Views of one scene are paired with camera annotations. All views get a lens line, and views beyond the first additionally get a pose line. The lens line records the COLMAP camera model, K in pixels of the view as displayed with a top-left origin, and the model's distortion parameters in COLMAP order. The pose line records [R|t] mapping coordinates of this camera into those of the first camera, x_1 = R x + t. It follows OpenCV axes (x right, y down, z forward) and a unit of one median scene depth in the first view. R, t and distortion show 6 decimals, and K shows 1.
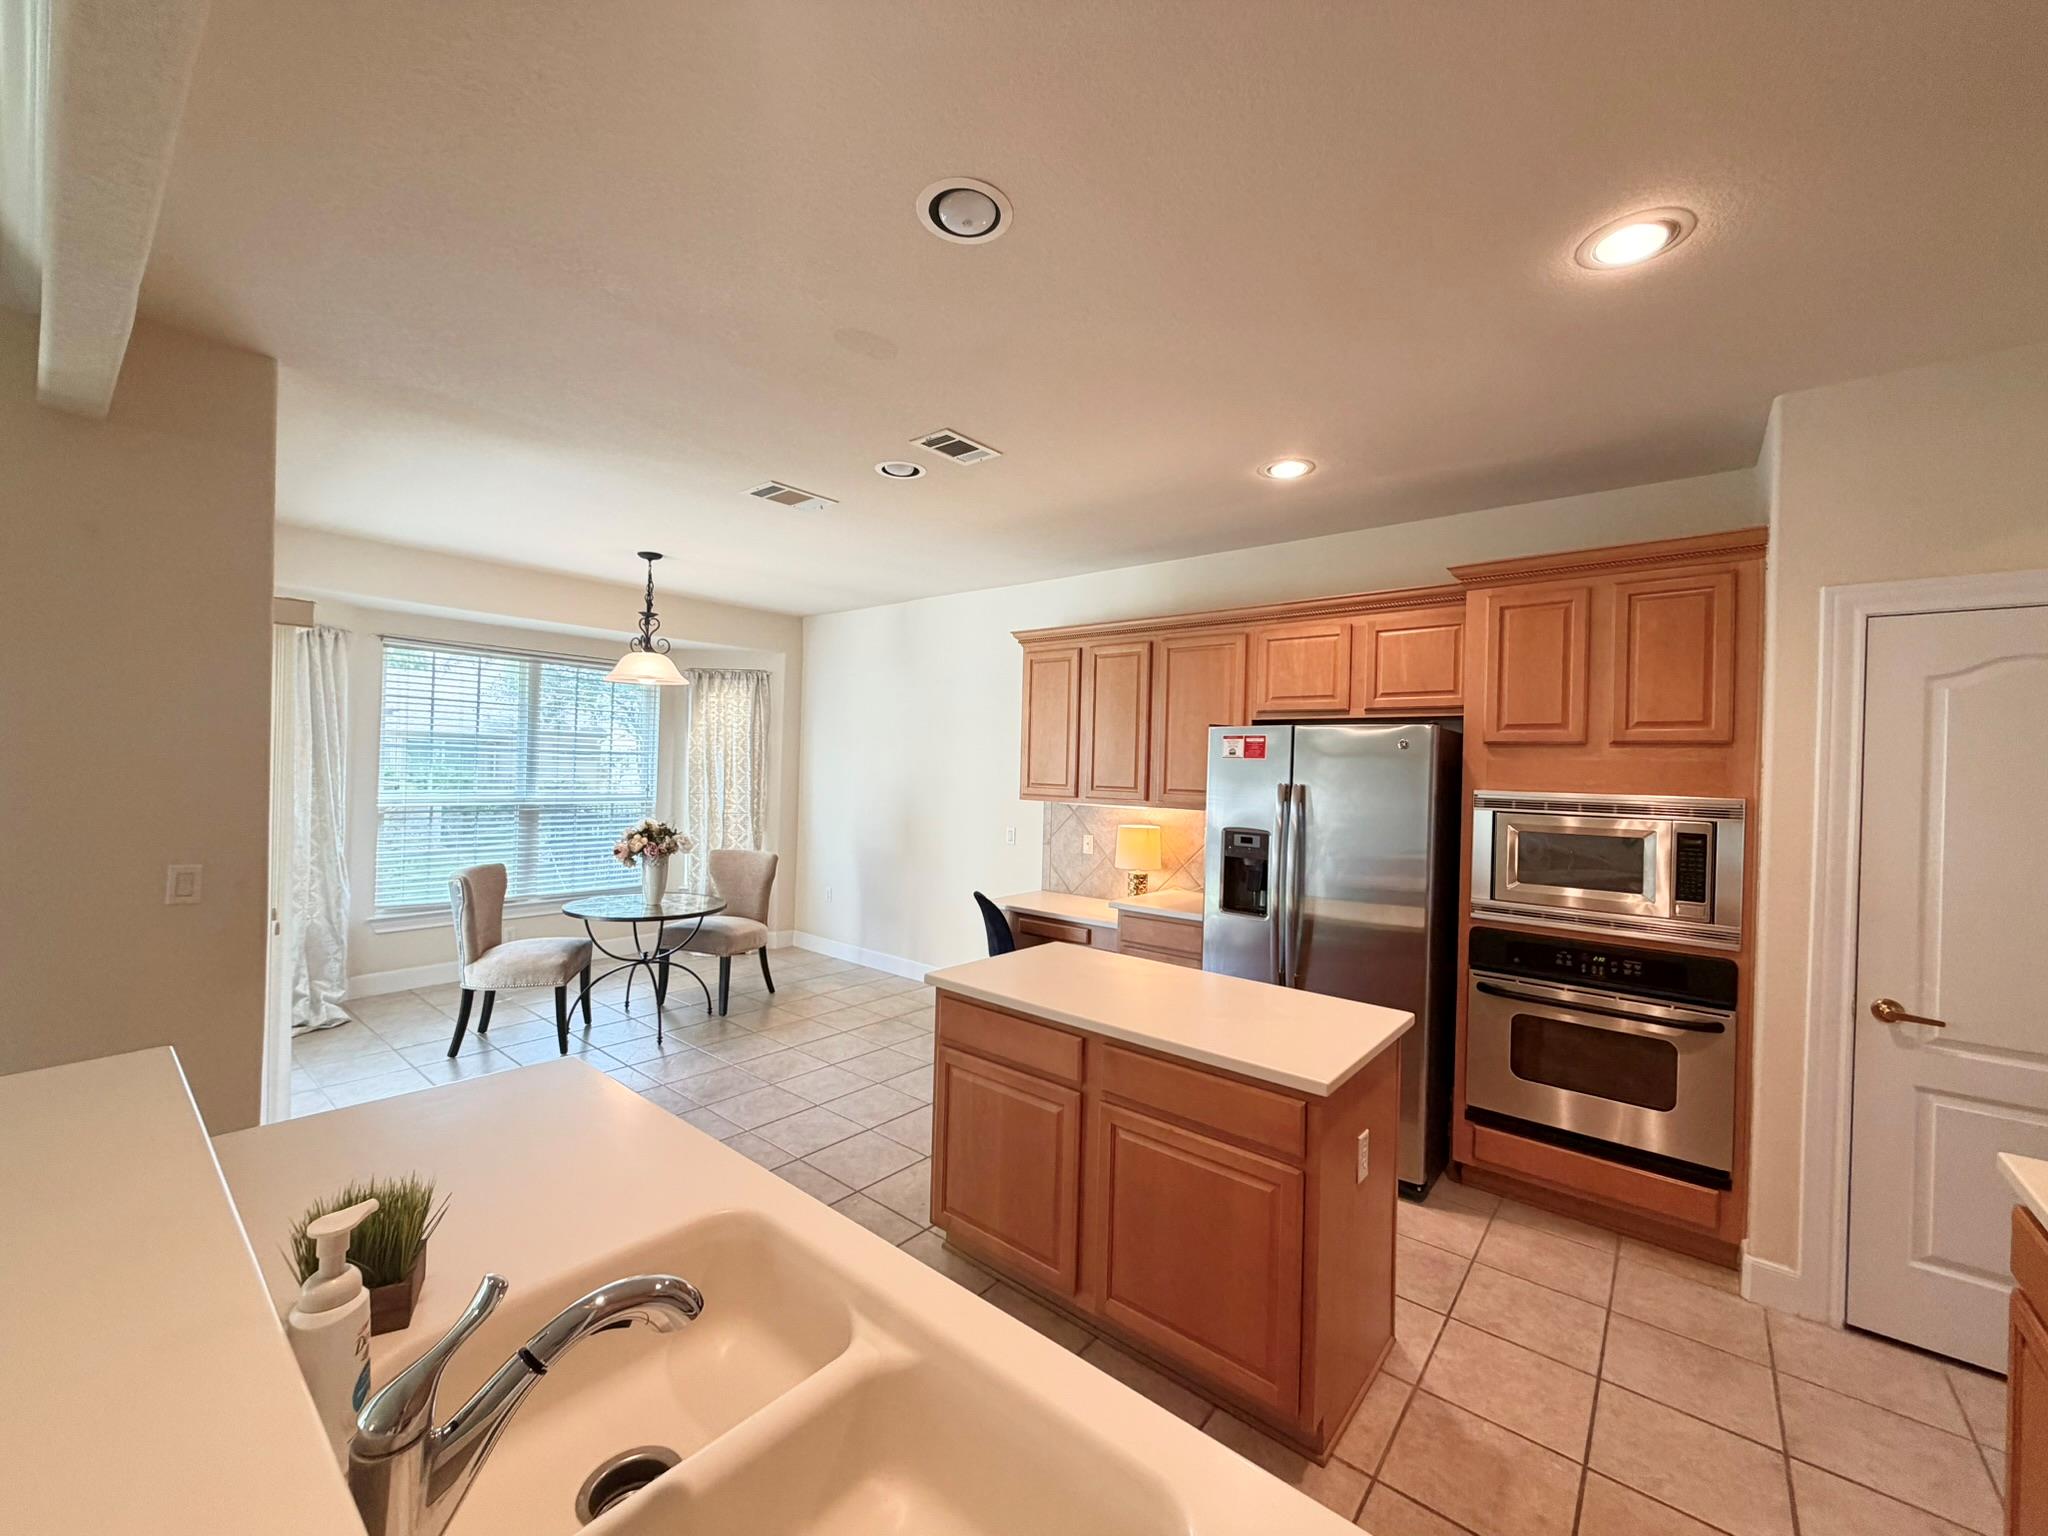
lens RADIAL K [[816.4, 0, 1022.9], [0, 816.4, 765.1], [0, 0, 1]] dist [-0.002411, -0.000260]
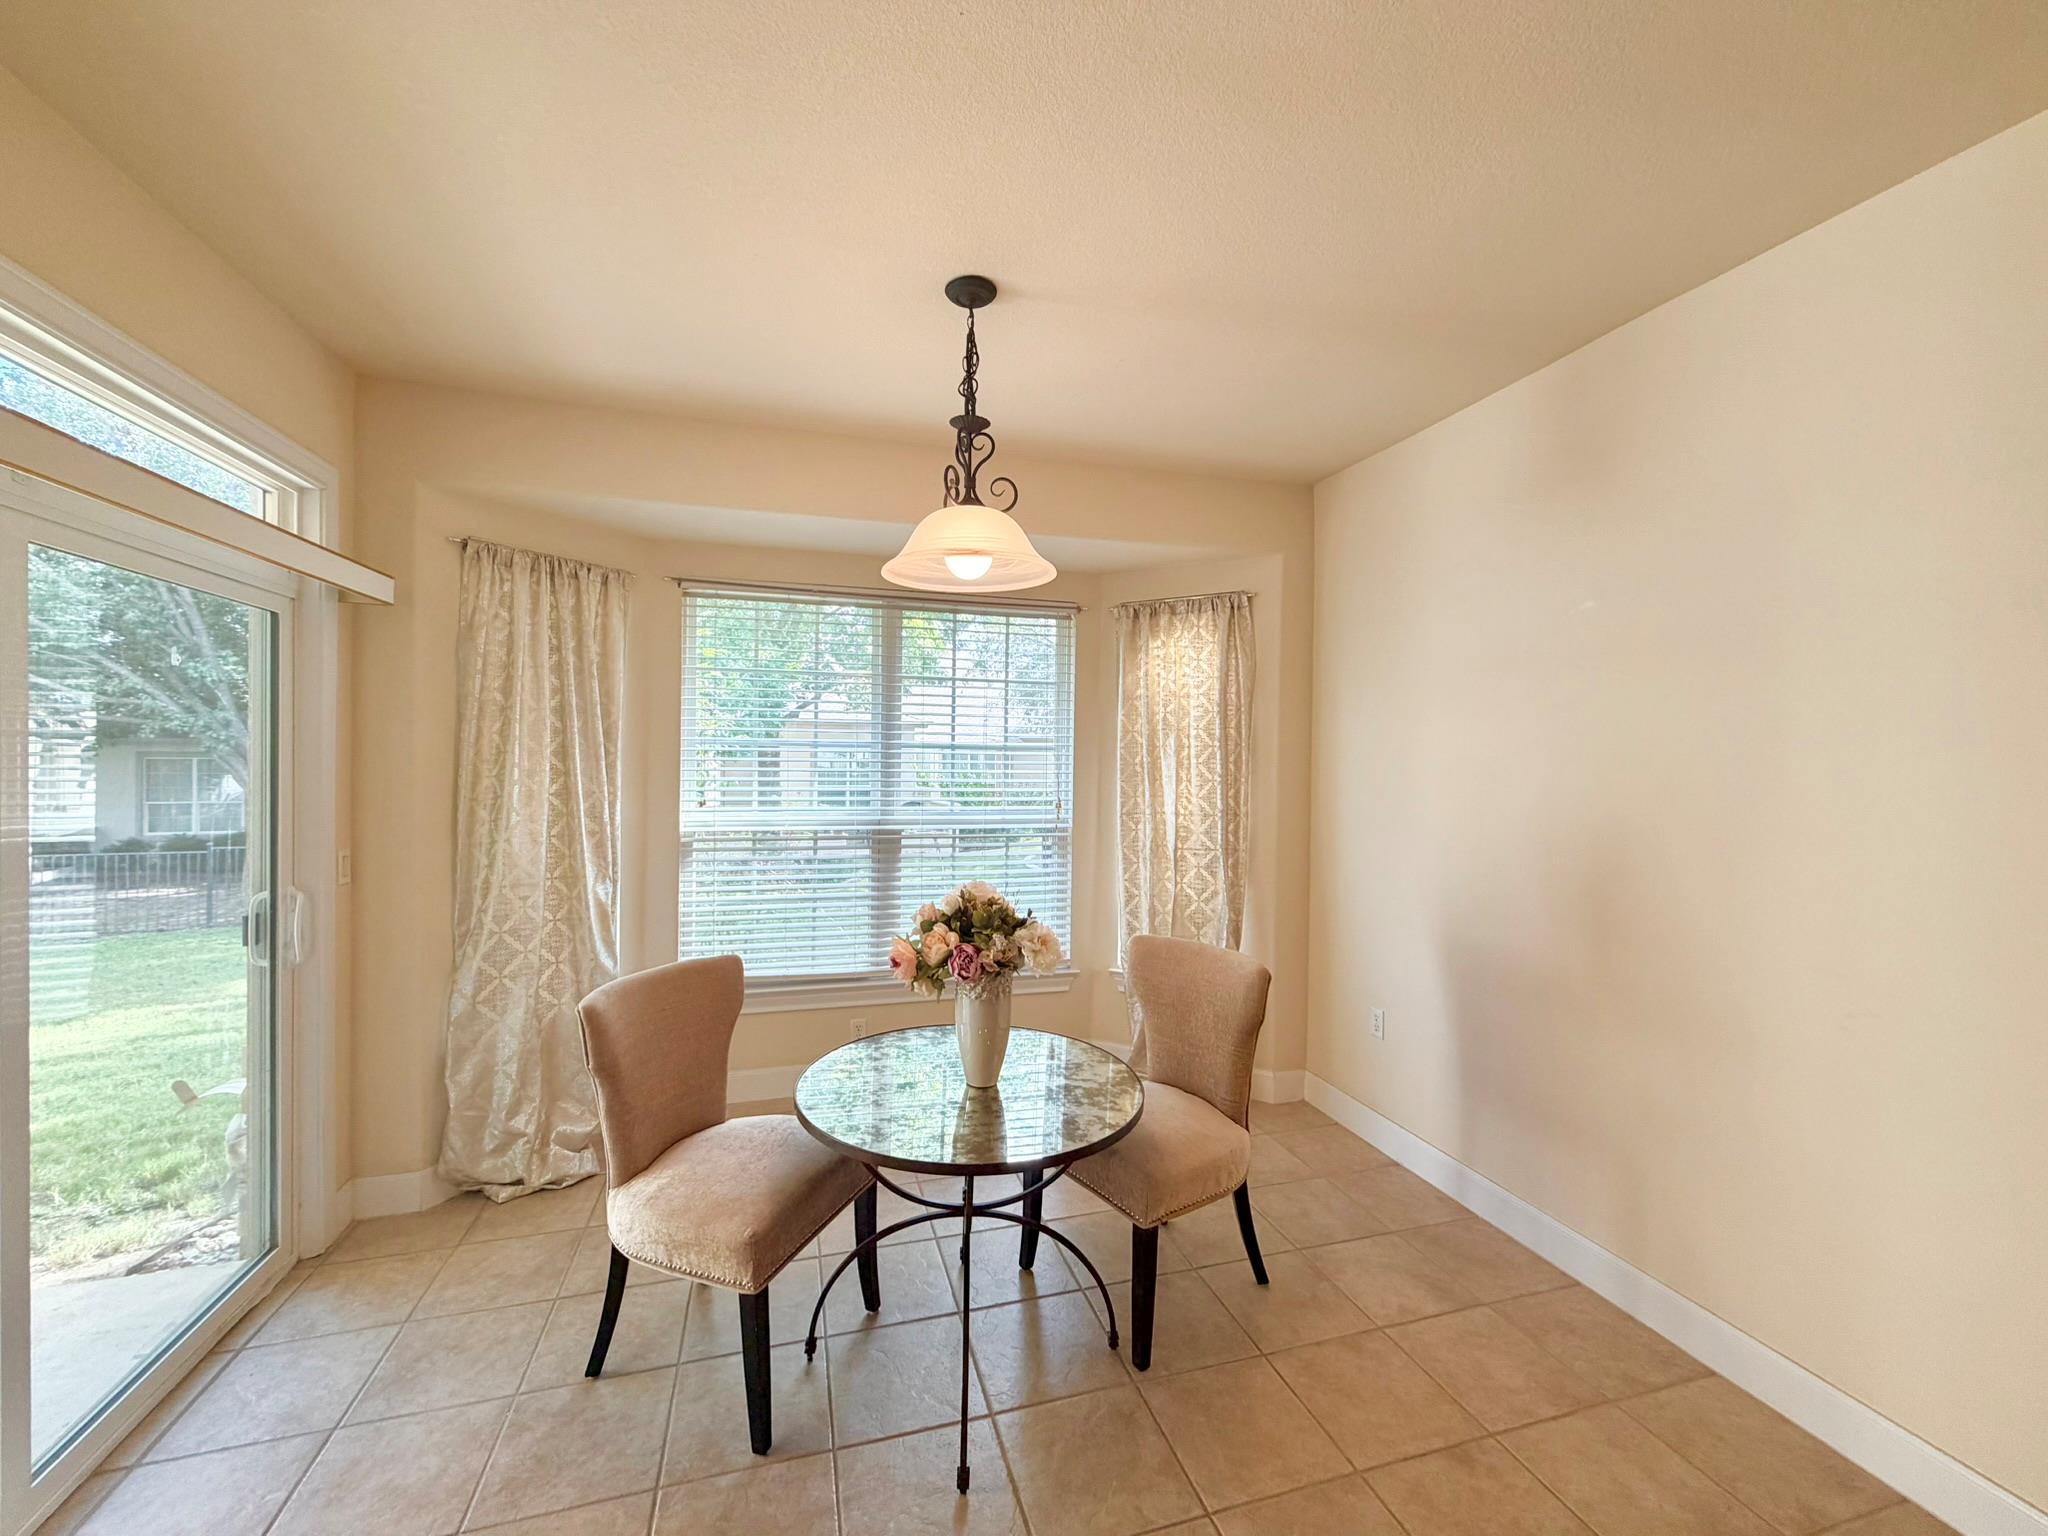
lens RADIAL K [[816.4, 0, 1016.0], [0, 816.4, 766.9], [0, 0, 1]] dist [-0.002411, -0.000260]
pose [[0.824581, -0.016236, -0.565512, -0.144204], [0.014277, 0.999867, -0.007890, 0.005303], [0.565564, -0.001568, 0.824703, 0.493750]]
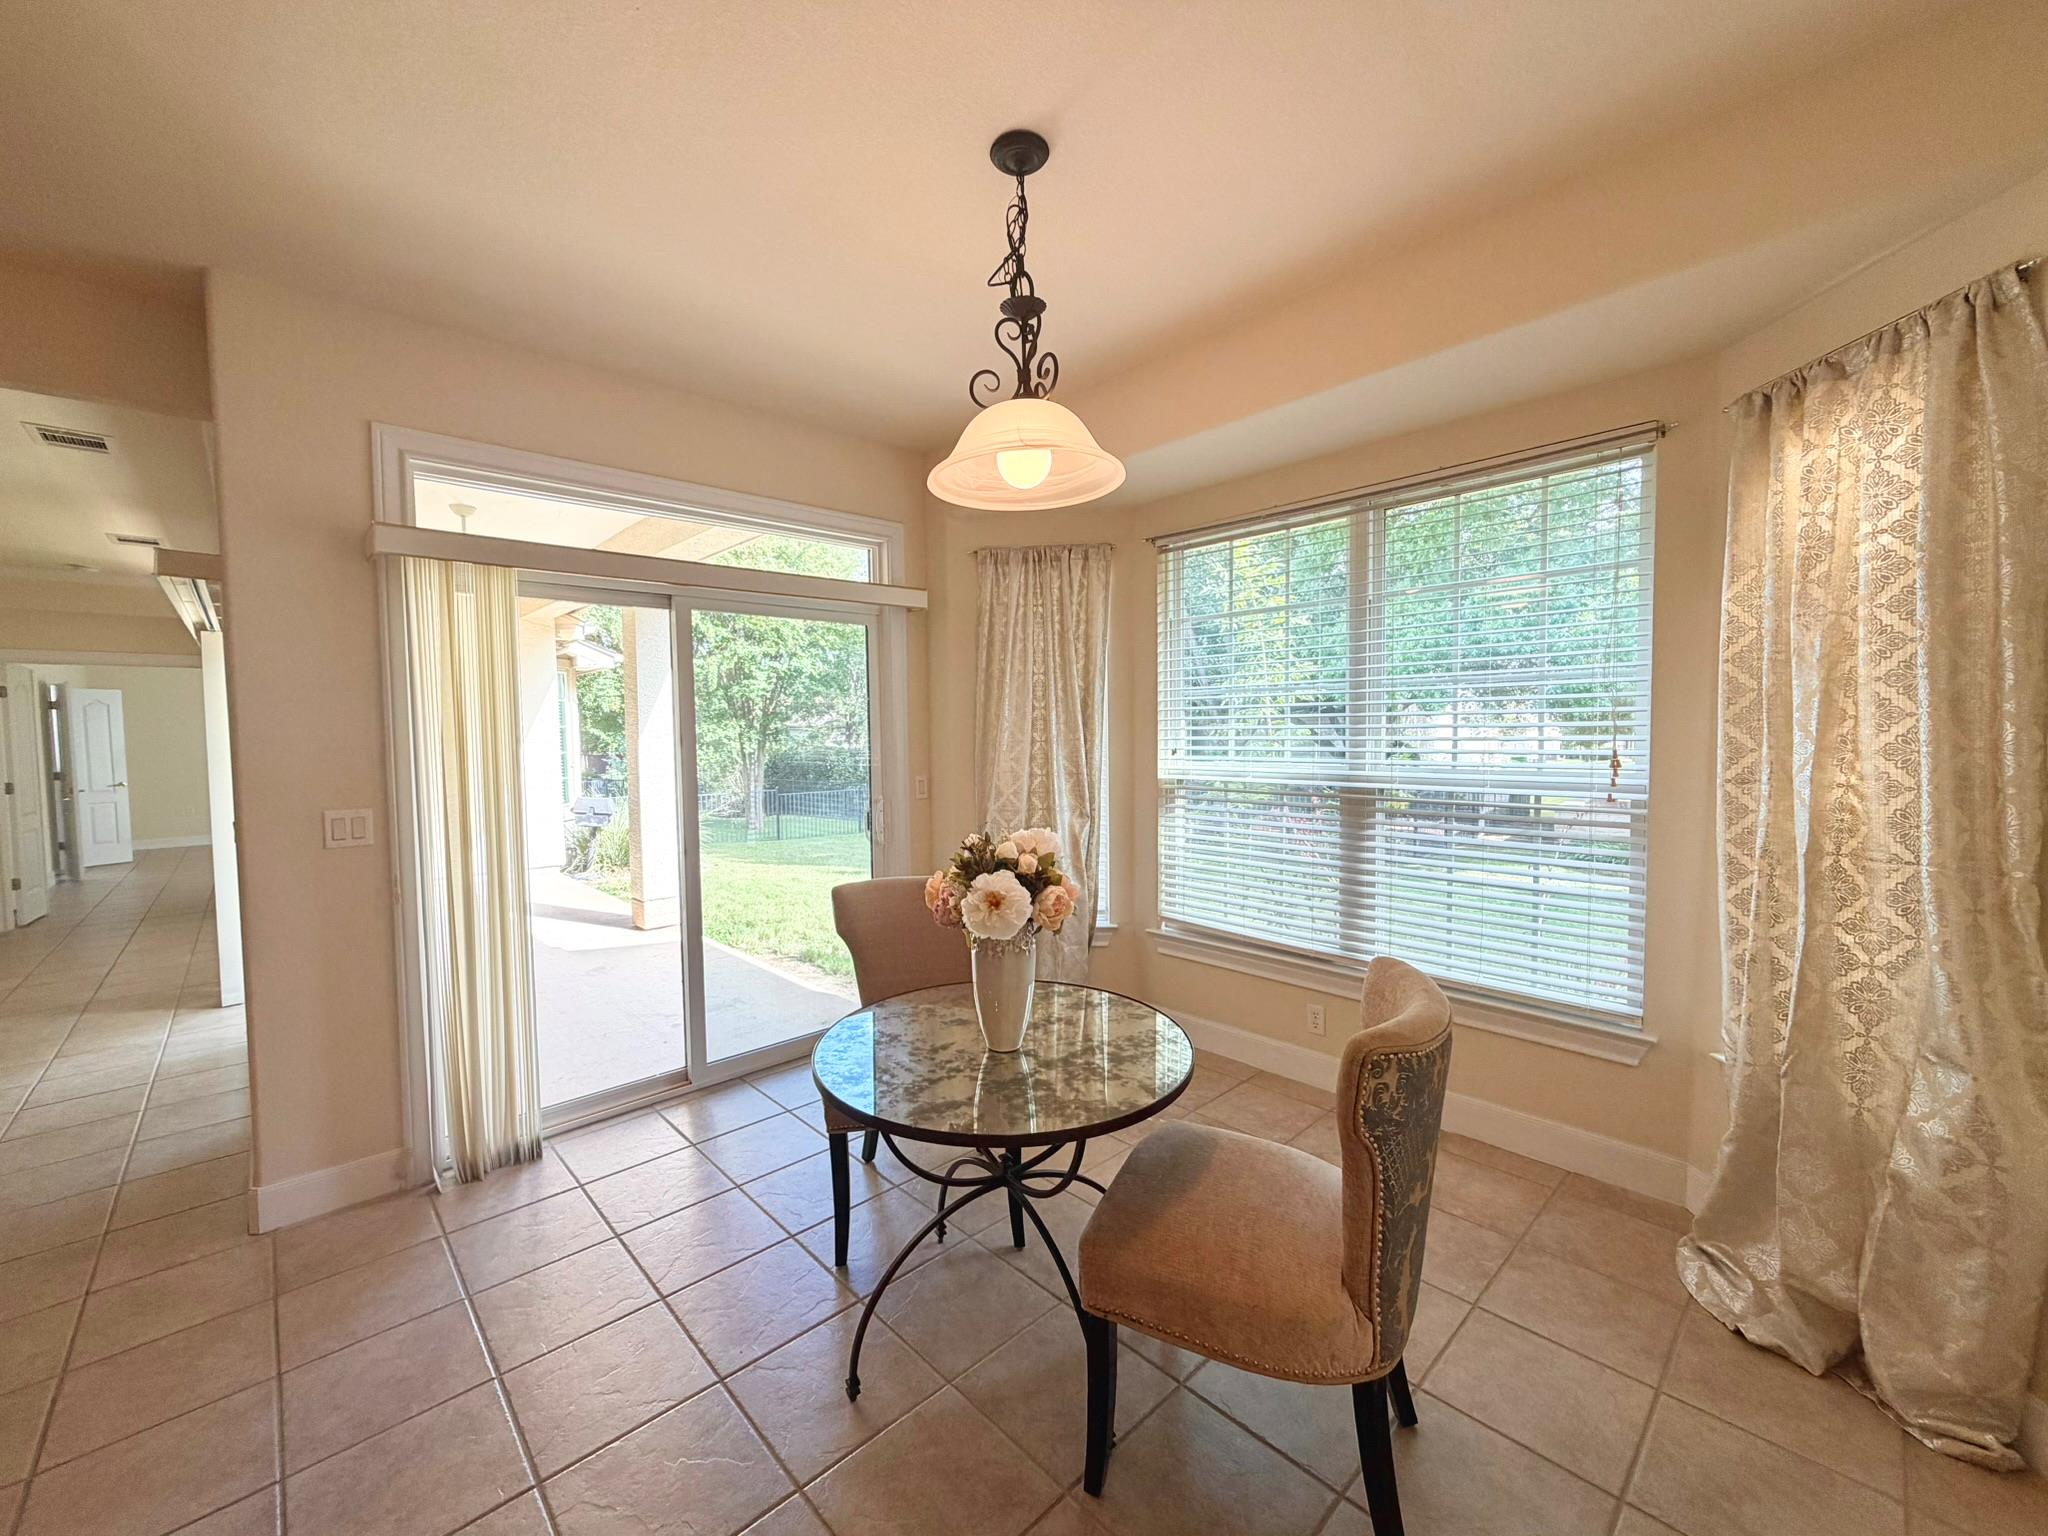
lens RADIAL K [[816.4, 0, 1017.9], [0, 816.4, 761.7], [0, 0, 1]] dist [-0.002411, -0.000260]
pose [[-0.137556, 0.009386, -0.990449, -0.050854], [0.006846, 0.999940, 0.008526, 0.024421], [0.990470, -0.005607, -0.137612, 0.806572]]
